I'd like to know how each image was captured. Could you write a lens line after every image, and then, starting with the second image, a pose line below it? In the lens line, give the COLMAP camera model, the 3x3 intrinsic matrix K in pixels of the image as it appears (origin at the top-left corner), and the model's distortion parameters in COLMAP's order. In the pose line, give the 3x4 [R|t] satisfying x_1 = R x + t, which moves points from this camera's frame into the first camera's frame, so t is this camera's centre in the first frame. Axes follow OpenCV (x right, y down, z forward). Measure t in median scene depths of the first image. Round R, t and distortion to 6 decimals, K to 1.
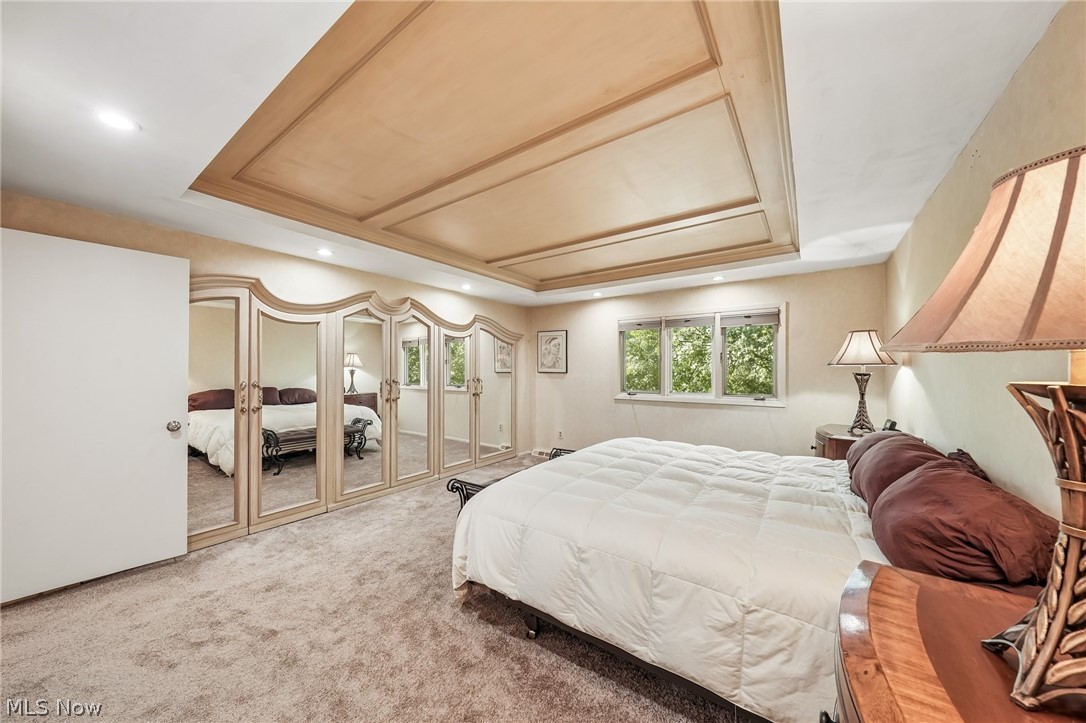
lens RADIAL K [[377.7, 0, 539.3], [0, 377.7, 364.6], [0, 0, 1]] dist [-0.004223, 0.000013]
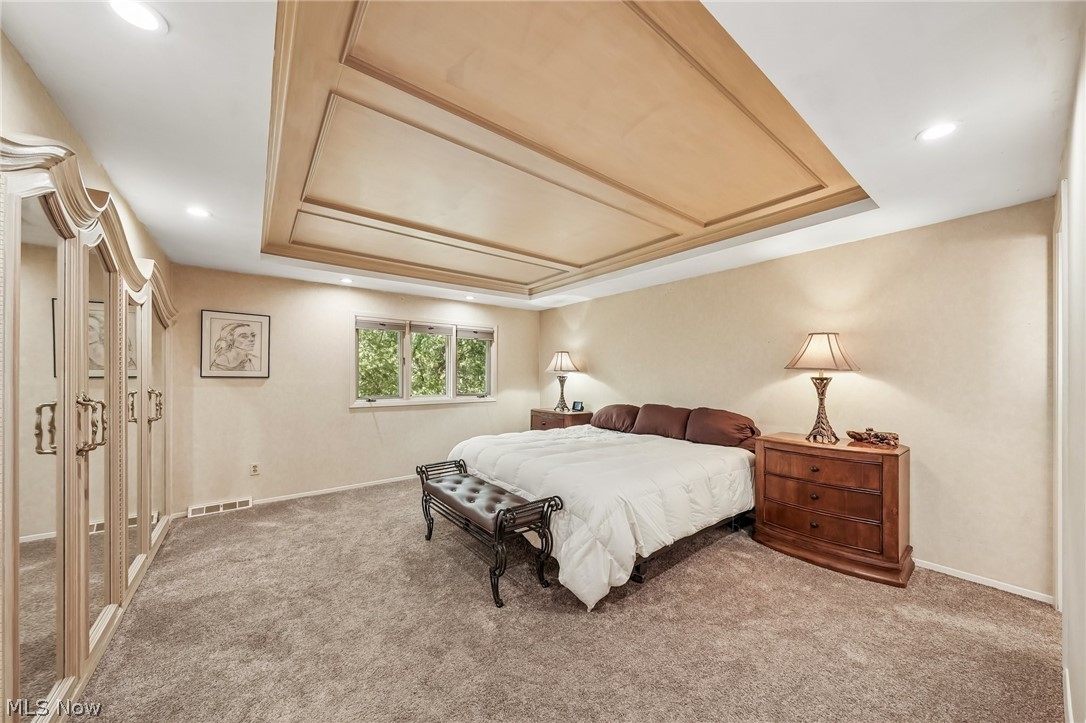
lens RADIAL K [[377.7, 0, 542.6], [0, 377.7, 373.0], [0, 0, 1]] dist [-0.004223, 0.000013]
pose [[0.272957, 0.004829, 0.962014, -0.528792], [-0.017615, 0.999845, -0.000020, 0.005618], [-0.961865, -0.016940, 0.273000, 0.382252]]
